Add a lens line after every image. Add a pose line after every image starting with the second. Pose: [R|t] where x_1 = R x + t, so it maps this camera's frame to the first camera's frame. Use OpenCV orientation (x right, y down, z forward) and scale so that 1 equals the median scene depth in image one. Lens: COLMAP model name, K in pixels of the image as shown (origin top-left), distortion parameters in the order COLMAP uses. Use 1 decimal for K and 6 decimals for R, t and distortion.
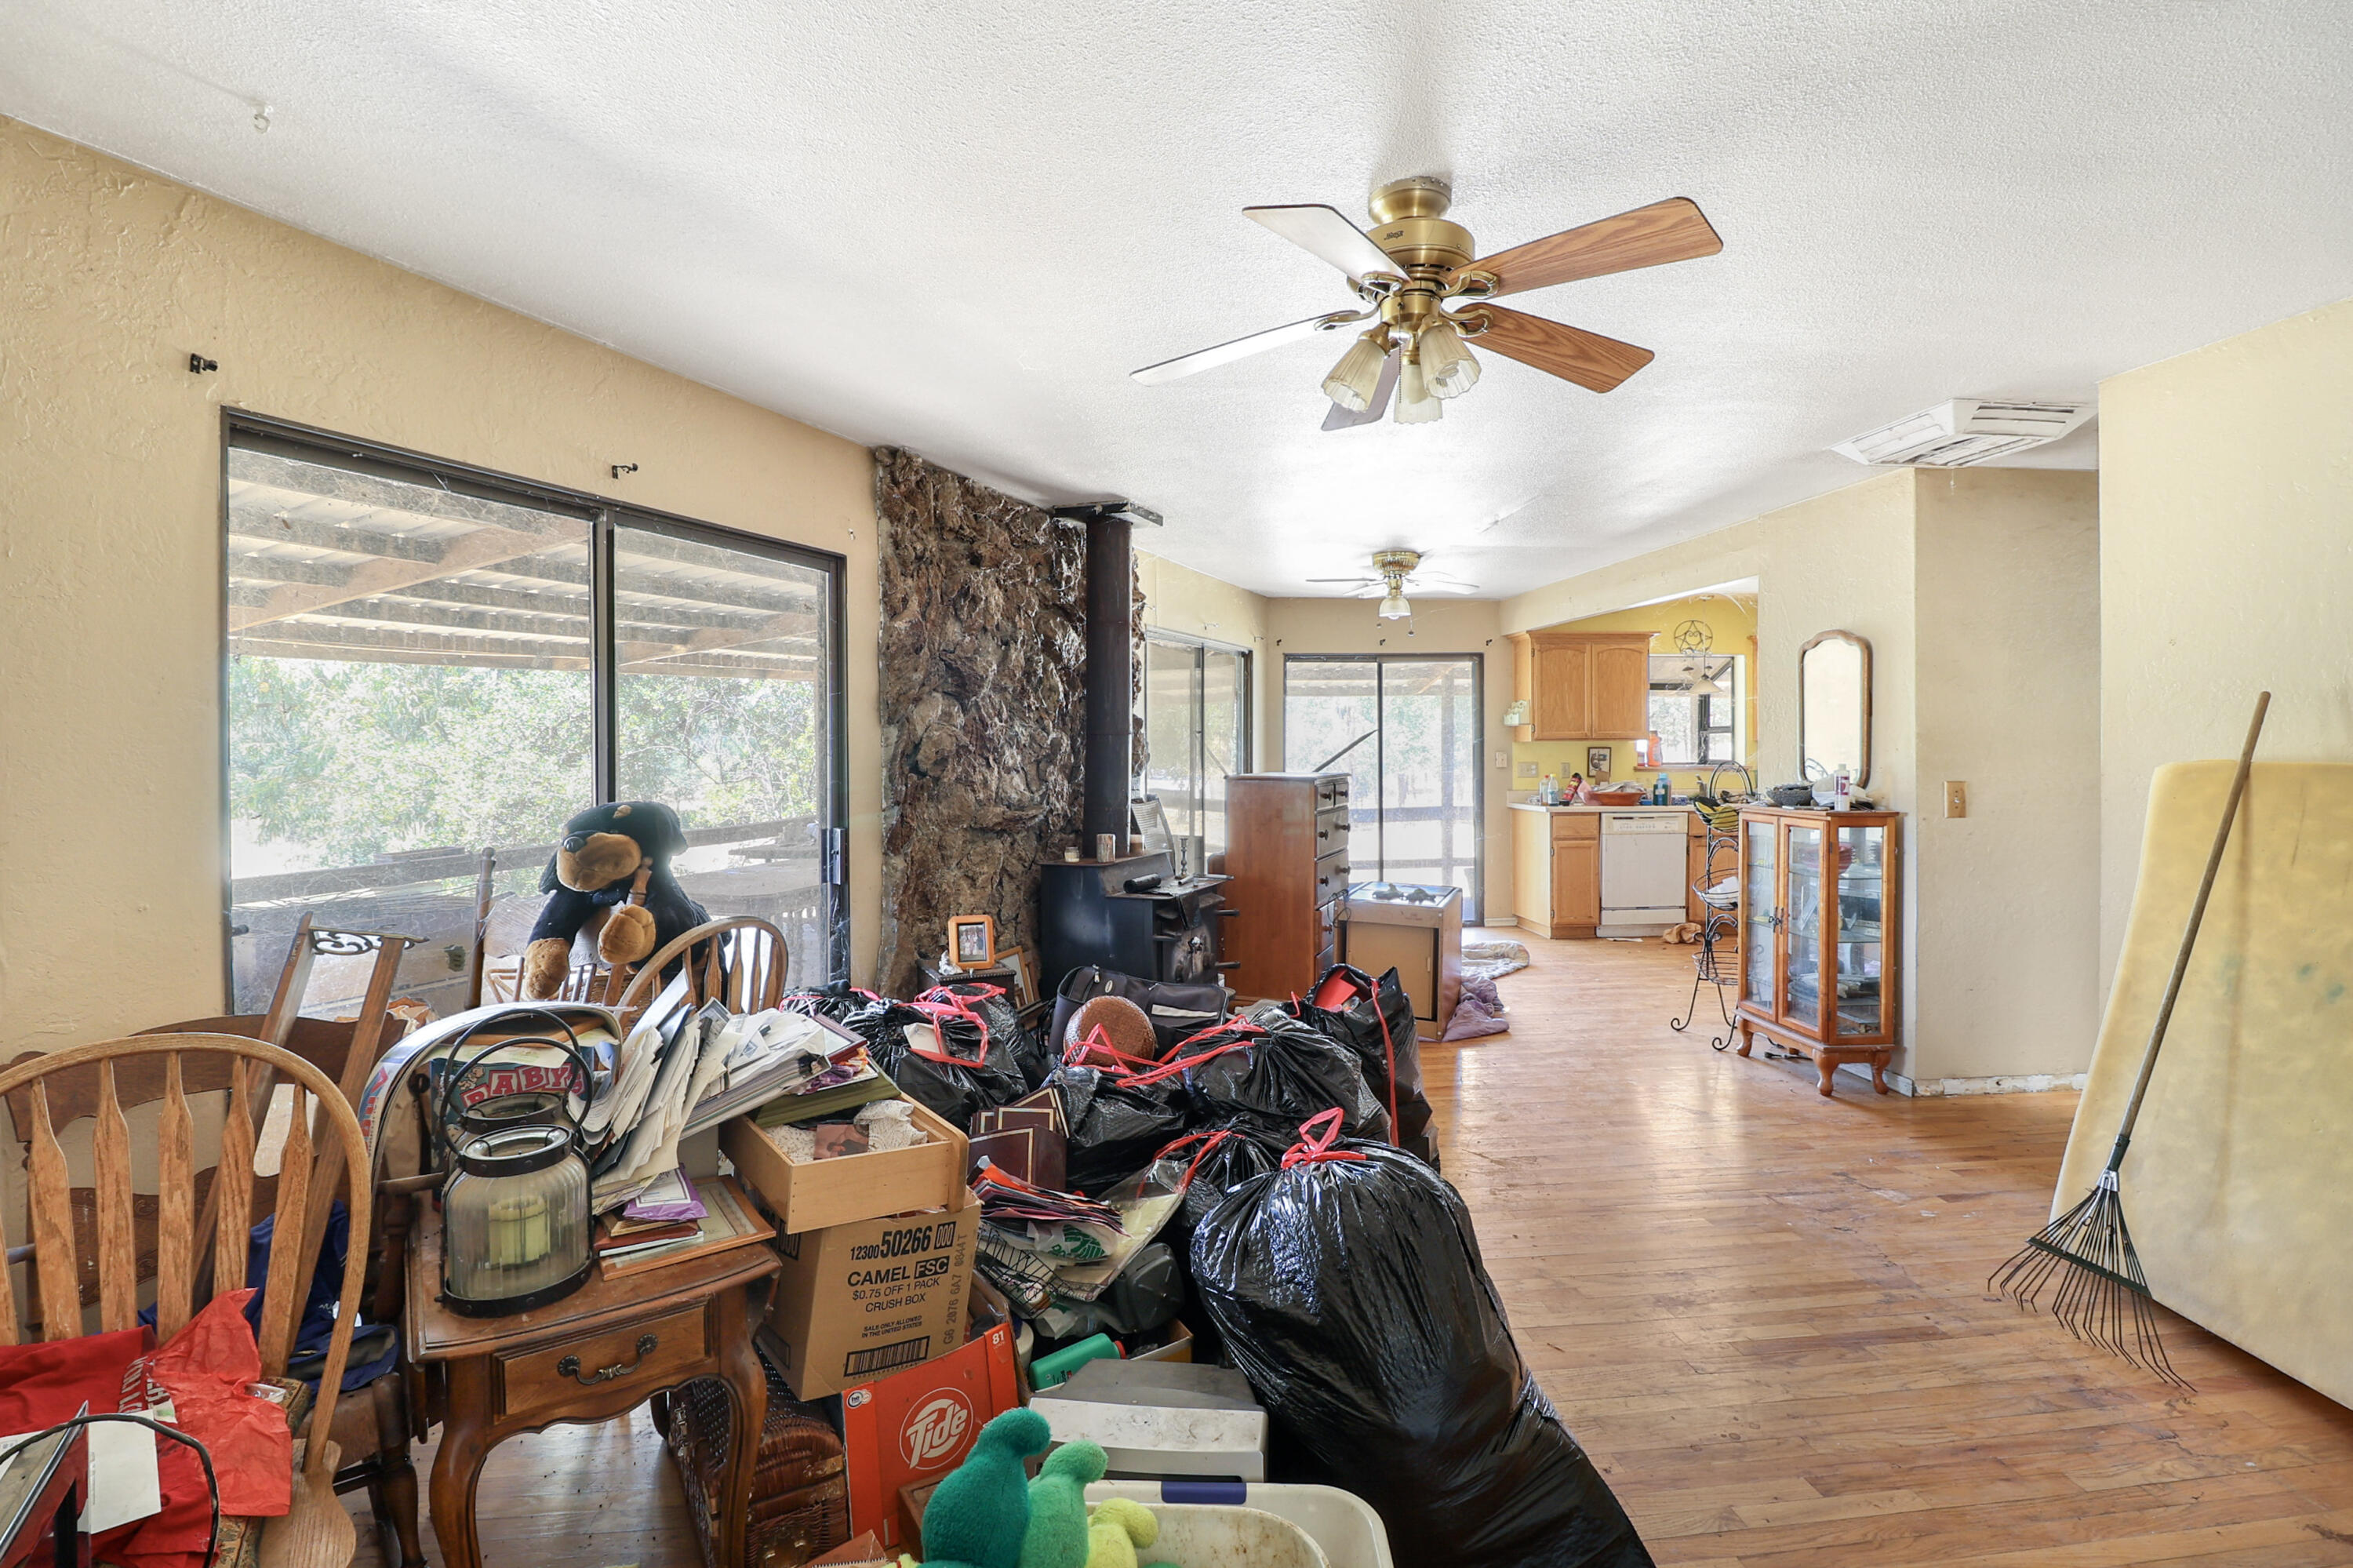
lens RADIAL K [[1057.7, 0, 1166.1], [0, 1057.7, 756.7], [0, 0, 1]] dist [-0.000895, -0.000157]
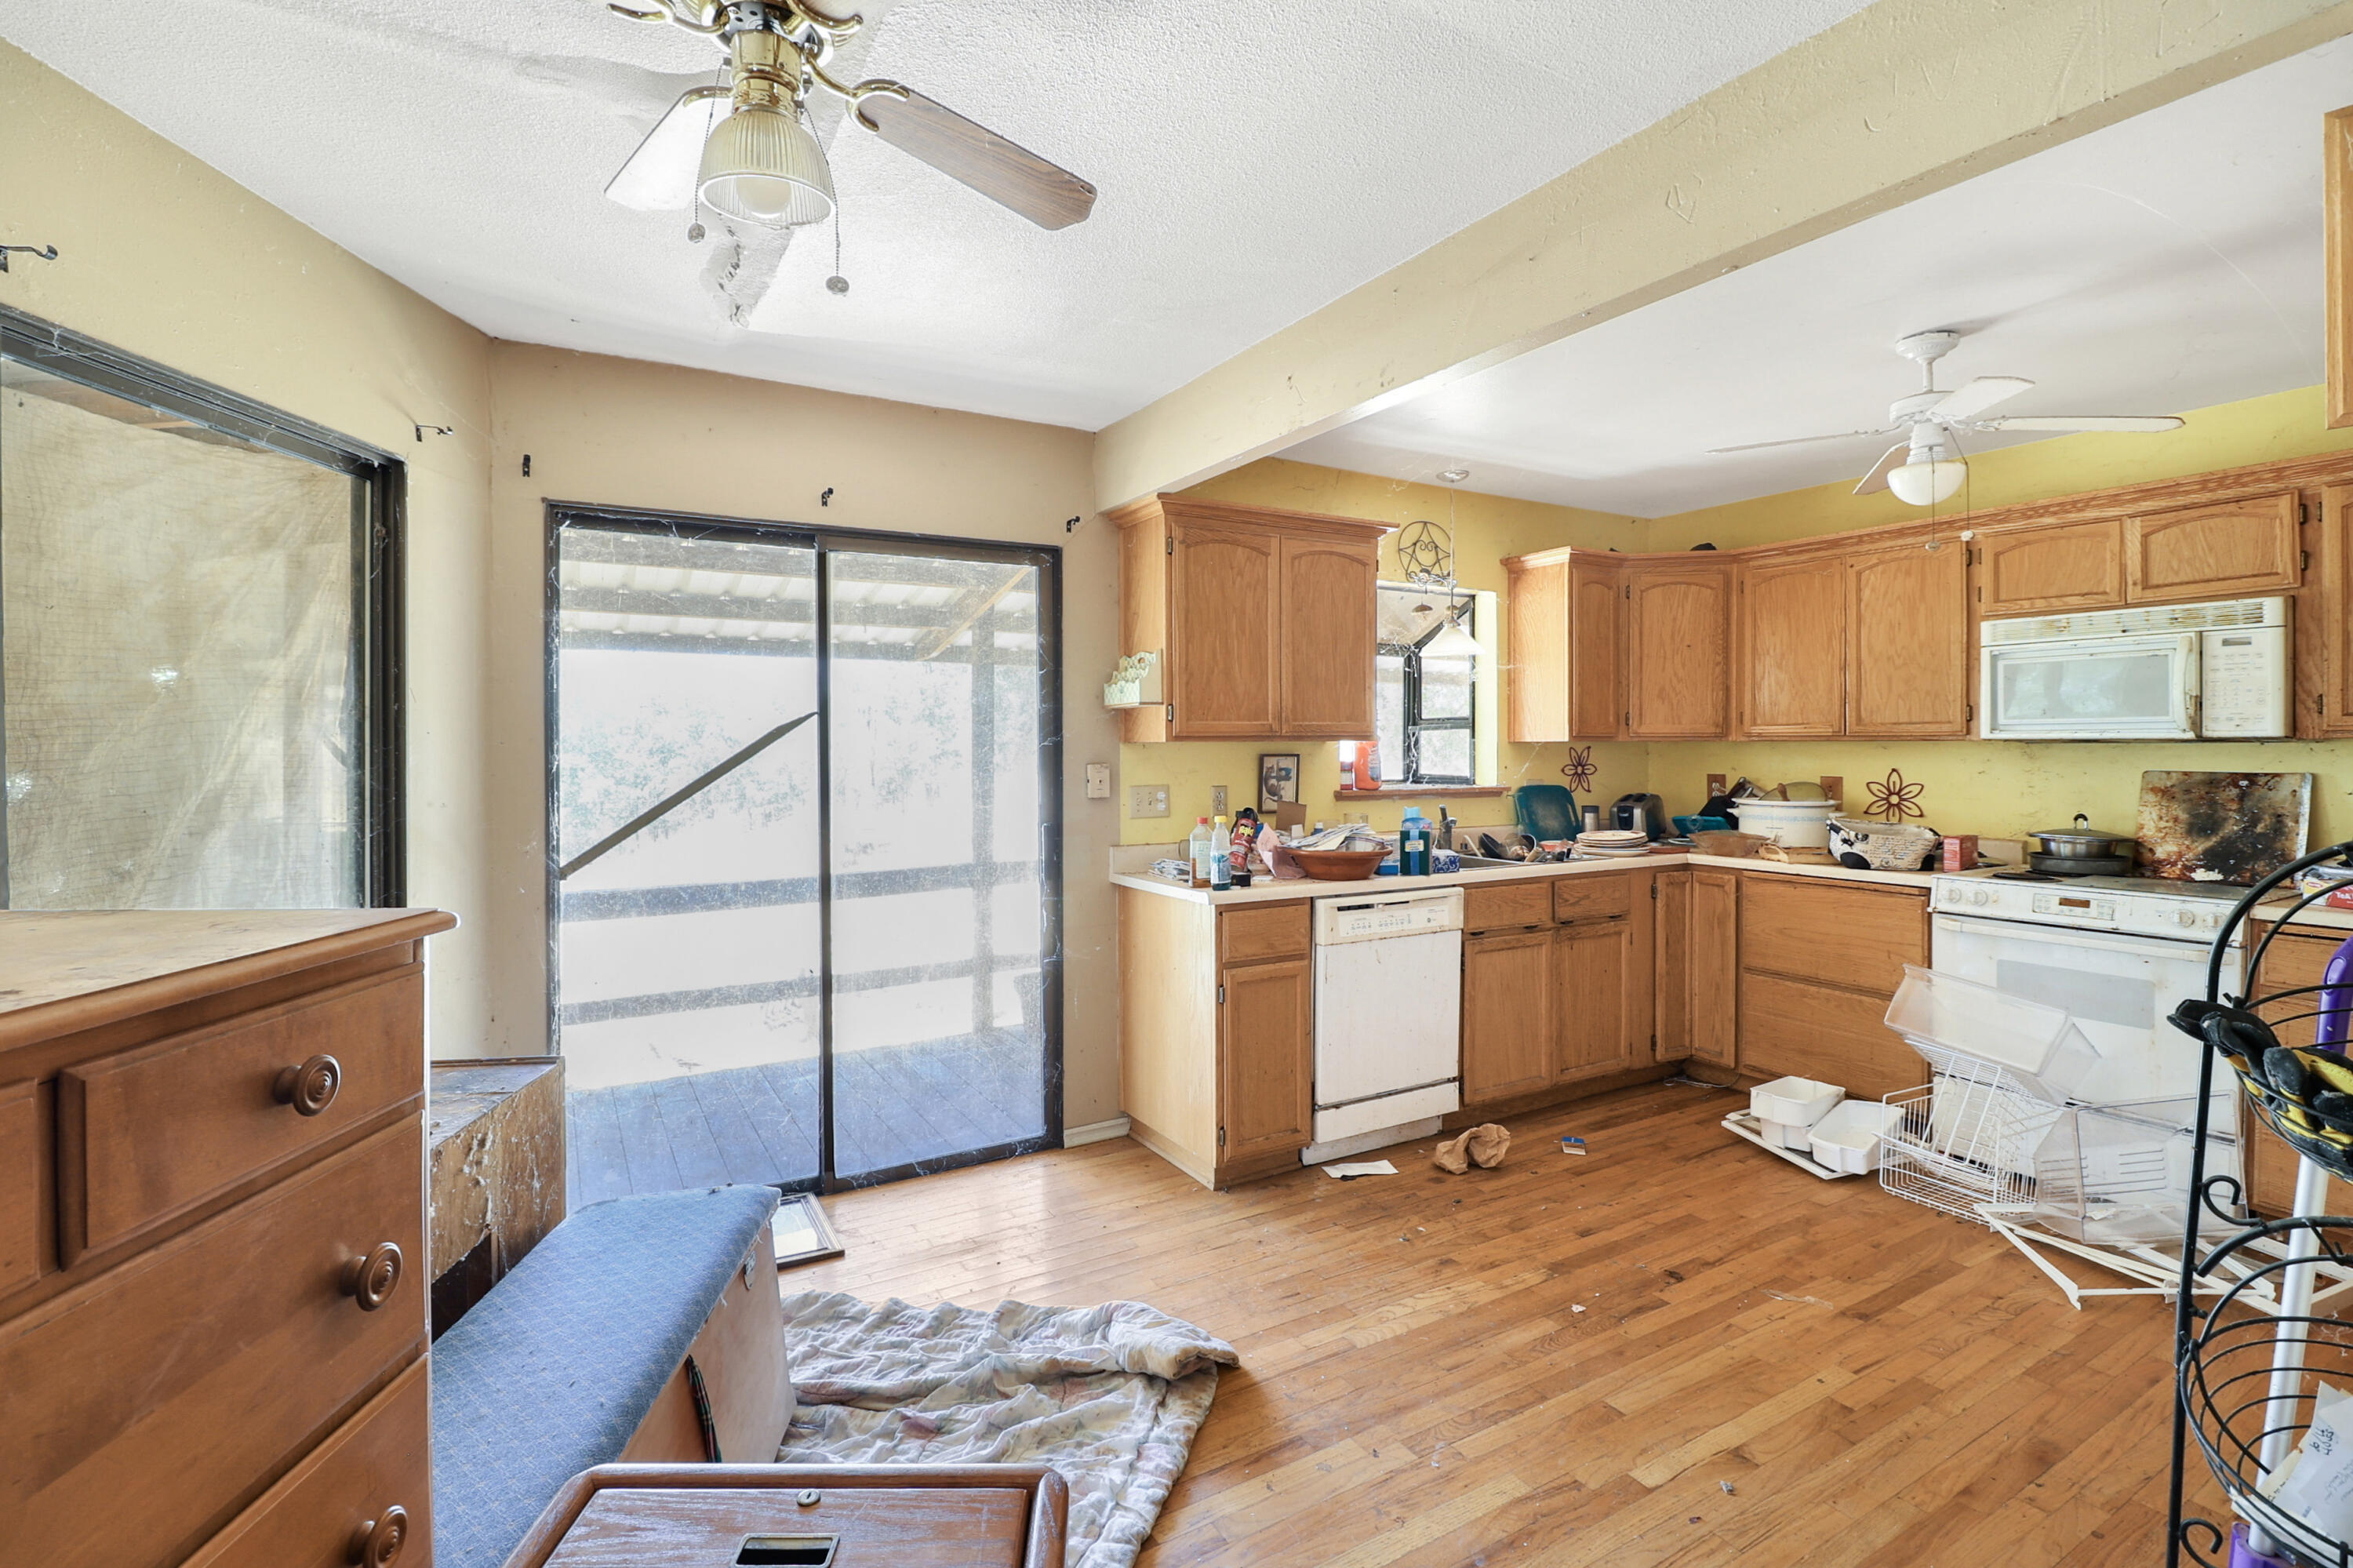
lens RADIAL K [[1057.7, 0, 1166.1], [0, 1057.7, 756.7], [0, 0, 1]] dist [-0.000895, -0.000157]
pose [[0.908629, -0.002379, 0.417597, 0.160953], [0.003838, 0.999989, -0.002655, -0.007048], [-0.417586, 0.004015, 0.908628, 0.604626]]
